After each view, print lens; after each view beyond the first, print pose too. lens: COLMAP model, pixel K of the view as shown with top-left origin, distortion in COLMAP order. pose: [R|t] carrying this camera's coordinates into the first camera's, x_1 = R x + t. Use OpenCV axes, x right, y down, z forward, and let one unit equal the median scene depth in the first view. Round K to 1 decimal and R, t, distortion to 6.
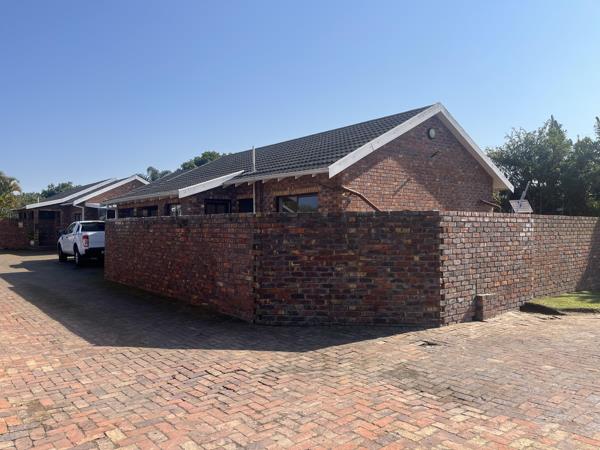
lens RADIAL K [[456.5, 0, 296.8], [0, 456.5, 229.8], [0, 0, 1]] dist [0.028884, -0.005000]
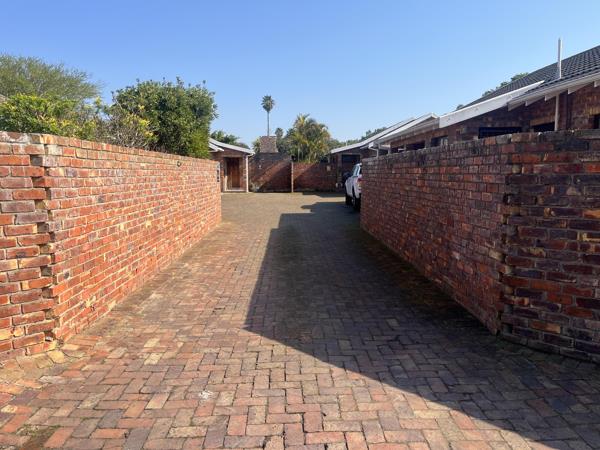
lens RADIAL K [[456.5, 0, 296.8], [0, 456.5, 229.8], [0, 0, 1]] dist [0.028884, -0.005000]
pose [[0.789330, 0.076239, -0.609218, 0.044862], [-0.001492, 0.992496, 0.122271, 0.007429], [0.613968, -0.095604, 0.783520, 0.419663]]
